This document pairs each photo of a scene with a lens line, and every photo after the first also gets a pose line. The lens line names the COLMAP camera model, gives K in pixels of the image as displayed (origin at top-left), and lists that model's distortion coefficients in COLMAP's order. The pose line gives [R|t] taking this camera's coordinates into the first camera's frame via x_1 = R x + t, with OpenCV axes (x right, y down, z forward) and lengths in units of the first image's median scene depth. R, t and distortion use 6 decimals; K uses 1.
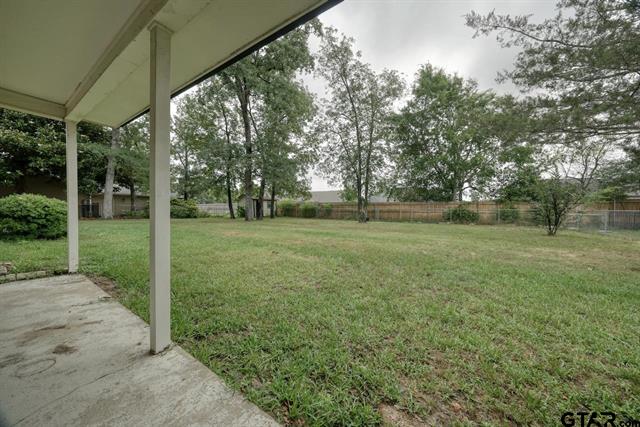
lens RADIAL K [[216.0, 0, 321.0], [0, 216.0, 212.4], [0, 0, 1]] dist [-0.003673, 0.000018]
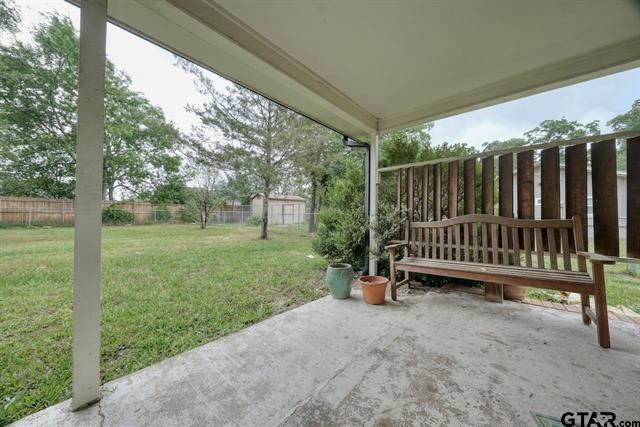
lens RADIAL K [[216.0, 0, 321.0], [0, 216.0, 212.4], [0, 0, 1]] dist [-0.003673, 0.000018]
pose [[0.147736, 0.000156, 0.989027, -0.100874], [0.003350, 0.999994, -0.000658, 0.001537], [-0.989021, 0.003411, 0.147735, 0.010018]]
